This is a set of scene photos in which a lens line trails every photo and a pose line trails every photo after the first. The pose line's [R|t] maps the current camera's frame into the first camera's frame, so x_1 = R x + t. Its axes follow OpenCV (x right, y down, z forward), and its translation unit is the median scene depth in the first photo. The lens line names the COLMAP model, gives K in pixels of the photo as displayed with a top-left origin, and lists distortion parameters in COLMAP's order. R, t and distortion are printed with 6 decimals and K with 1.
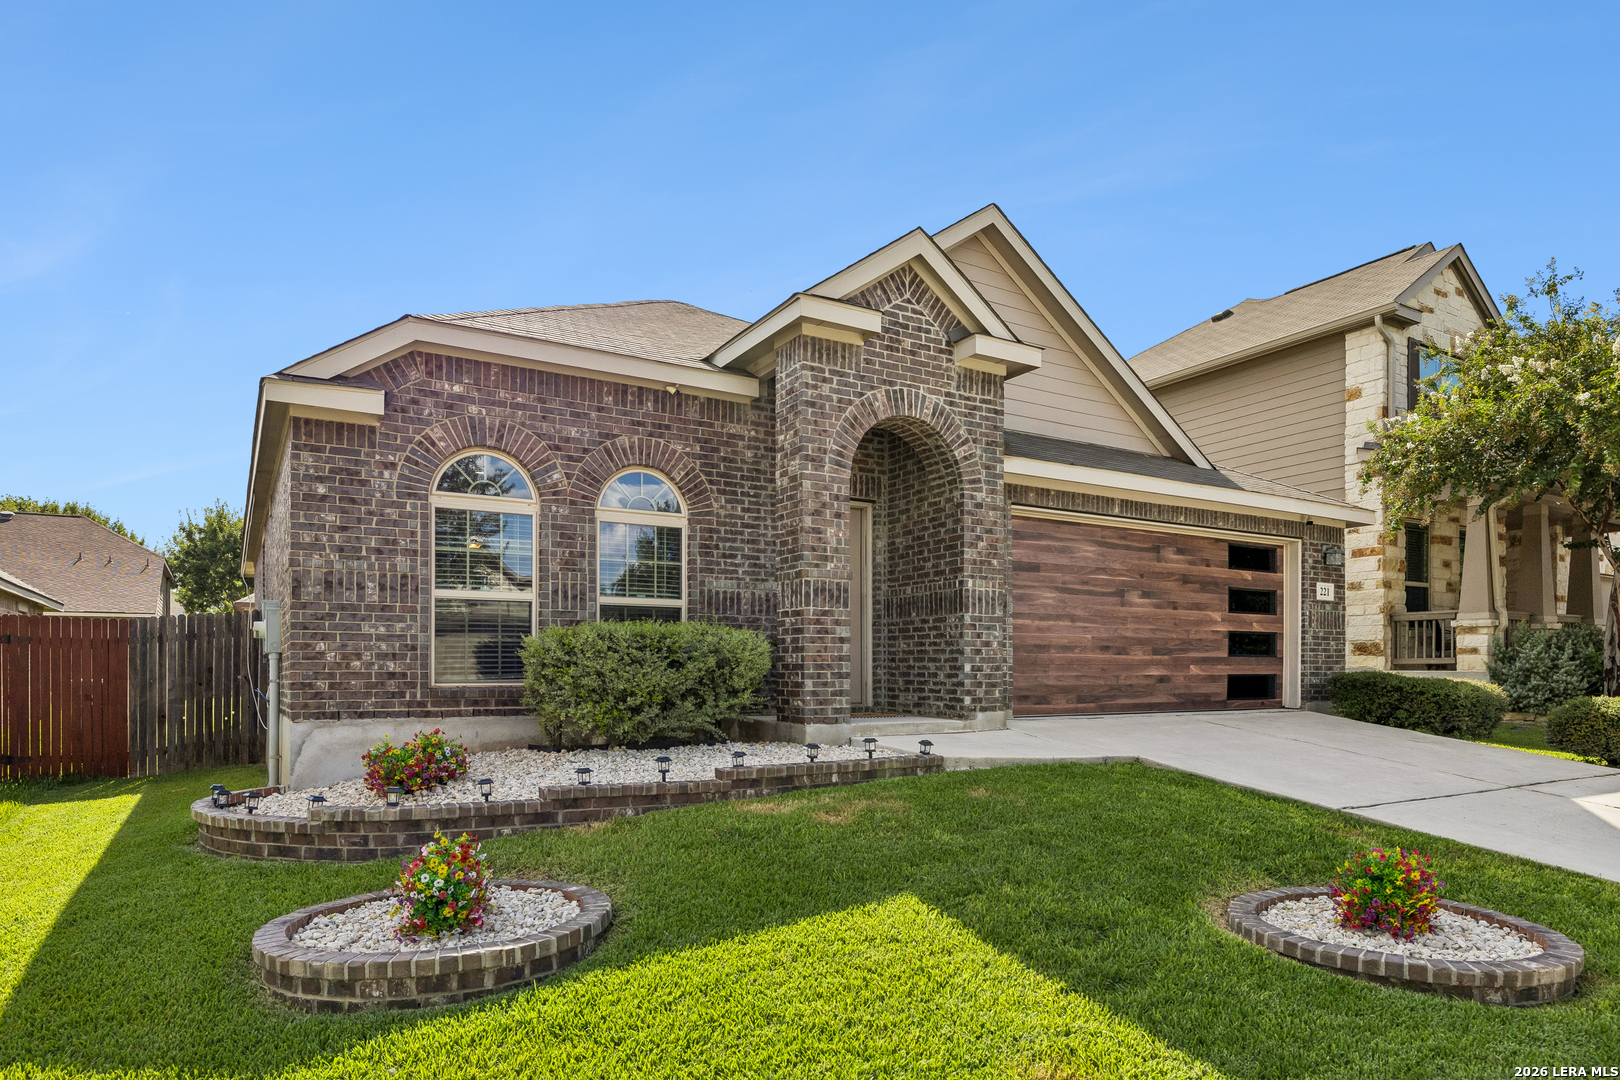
lens RADIAL K [[949.9, 0, 809.7], [0, 949.9, 544.1], [0, 0, 1]] dist [0.003339, 0.000429]
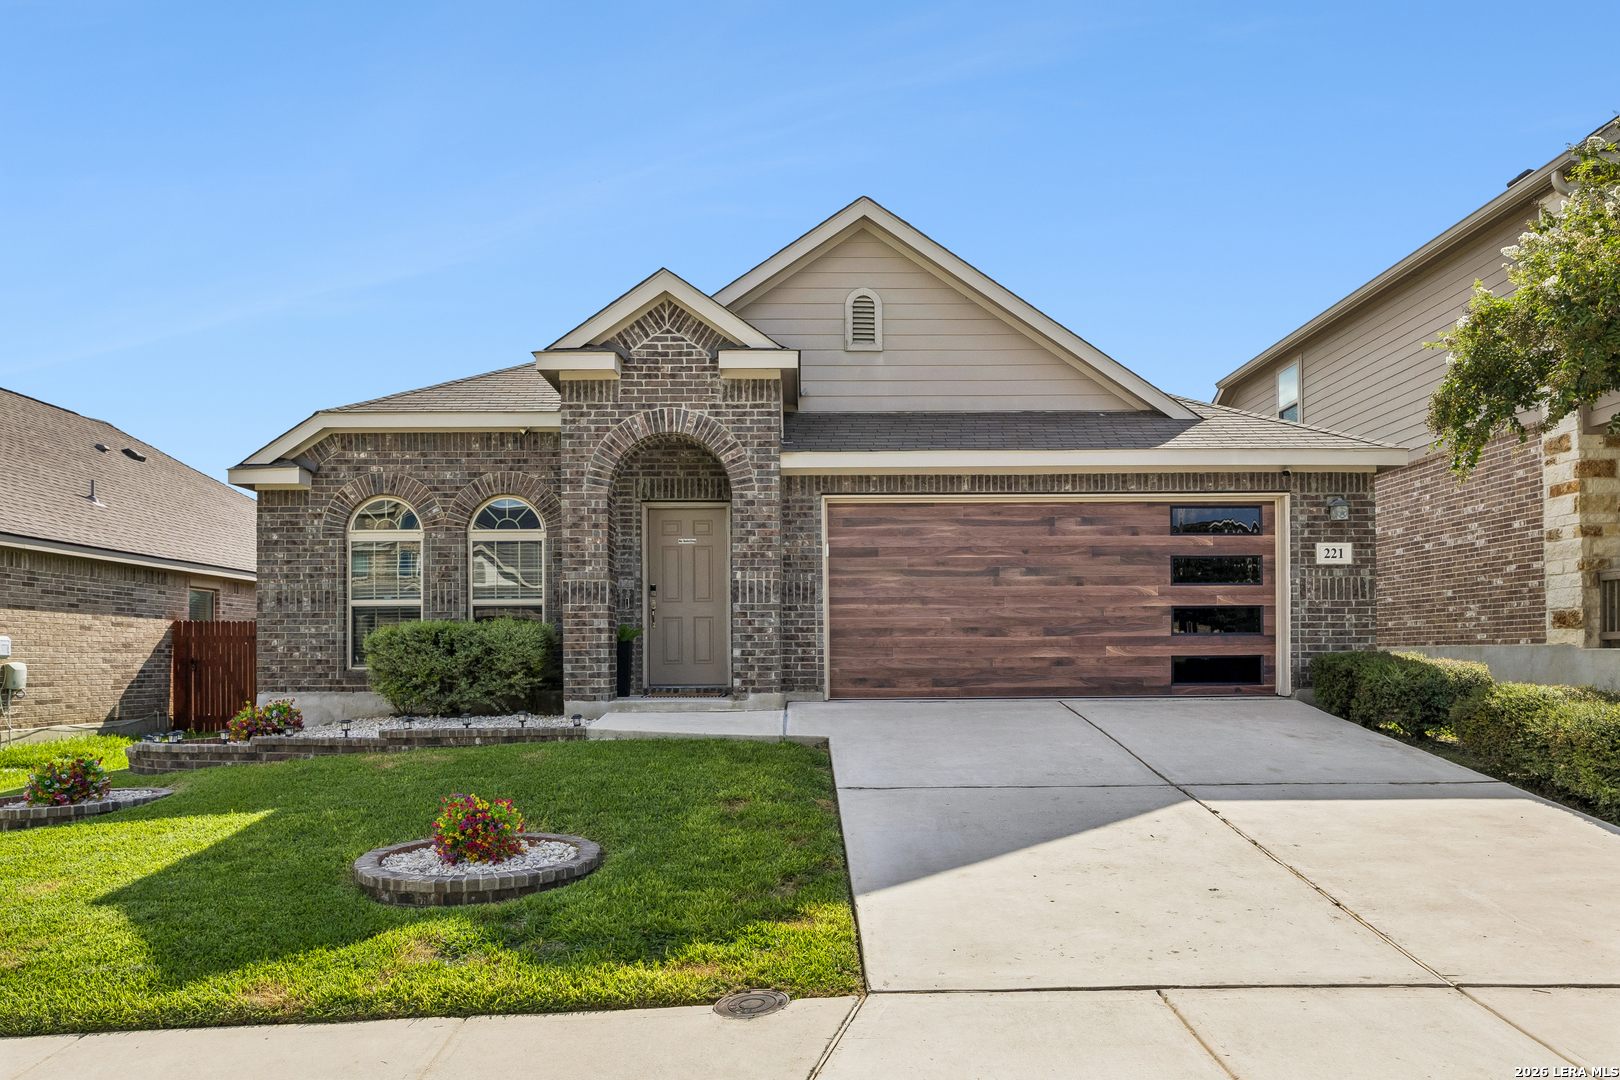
lens RADIAL K [[1044.5, 0, 810.2], [0, 1044.5, 482.8], [0, 0, 1]] dist [0.004622, 0.001047]
pose [[0.865470, -0.087987, -0.493173, 0.849213], [0.073954, 0.996109, -0.047933, -0.000992], [0.495472, 0.005012, 0.868610, -0.007921]]
